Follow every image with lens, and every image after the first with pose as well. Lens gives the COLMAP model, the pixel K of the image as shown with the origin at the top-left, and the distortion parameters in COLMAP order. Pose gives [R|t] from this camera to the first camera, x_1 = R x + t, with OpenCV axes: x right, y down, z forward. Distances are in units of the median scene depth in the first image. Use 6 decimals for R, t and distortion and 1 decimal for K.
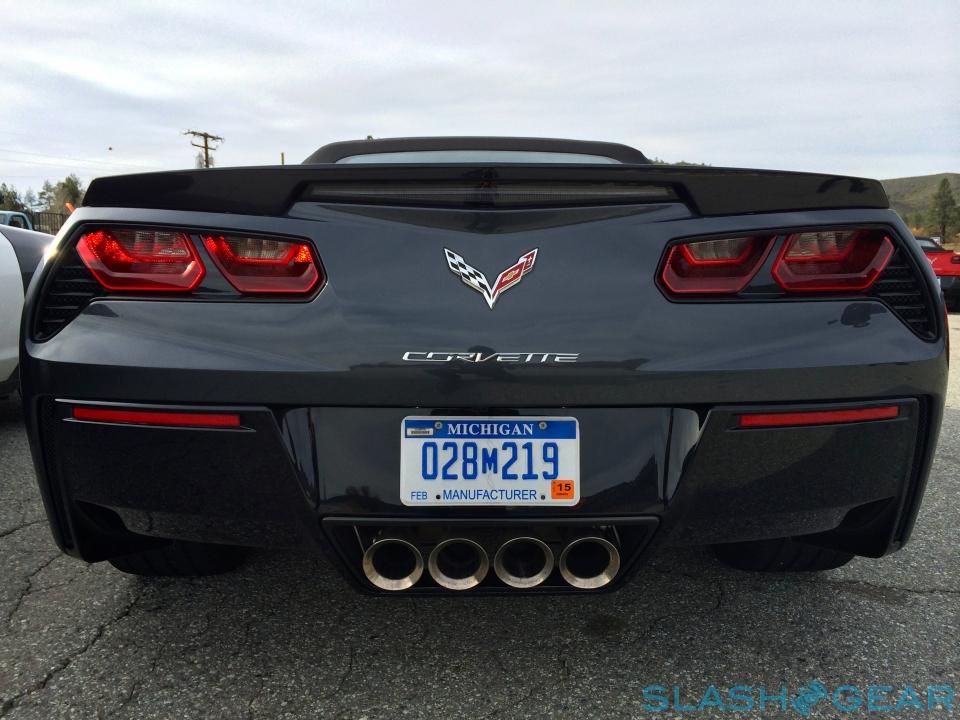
lens RADIAL K [[835.0, 0, 479.7], [0, 835.0, 359.0], [0, 0, 1]] dist [0.014366, -0.048645]
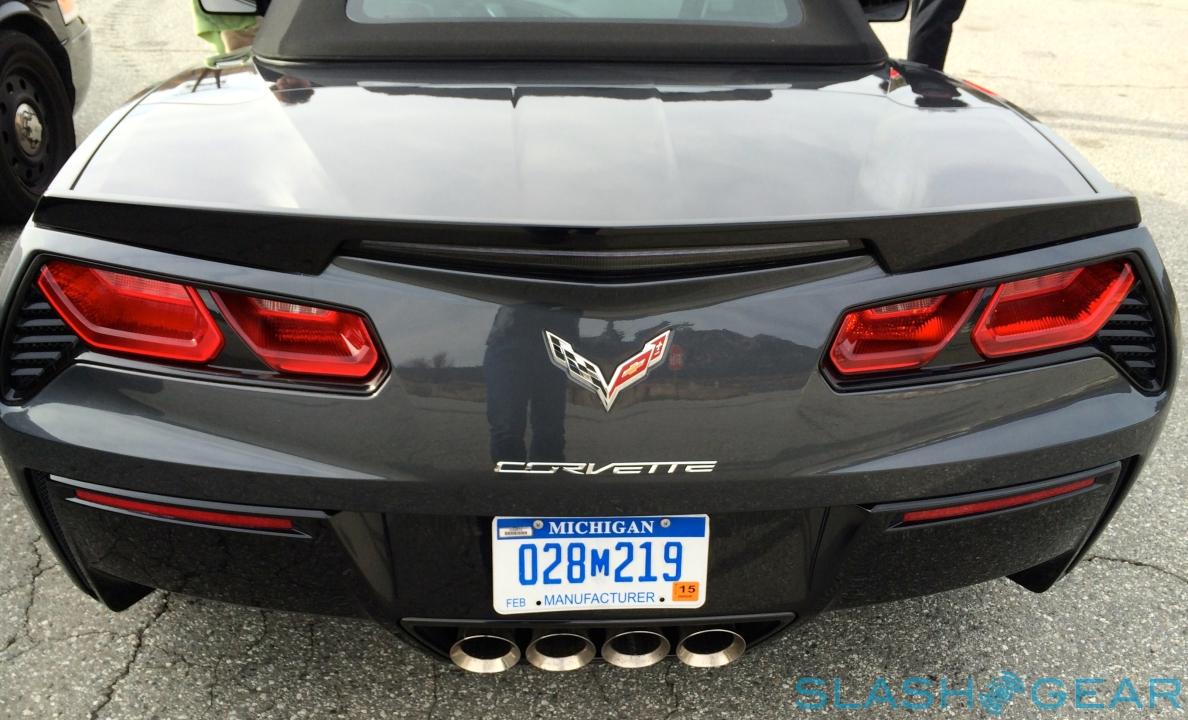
lens RADIAL K [[1059.4, 0, 588.3], [0, 1059.4, 360.6], [0, 0, 1]] dist [0.007371, -0.007813]
pose [[0.999139, 0.000721, 0.041490, -0.043467], [-0.017392, 0.915069, 0.402922, -0.484308], [-0.037676, -0.403296, 0.914294, 0.114130]]
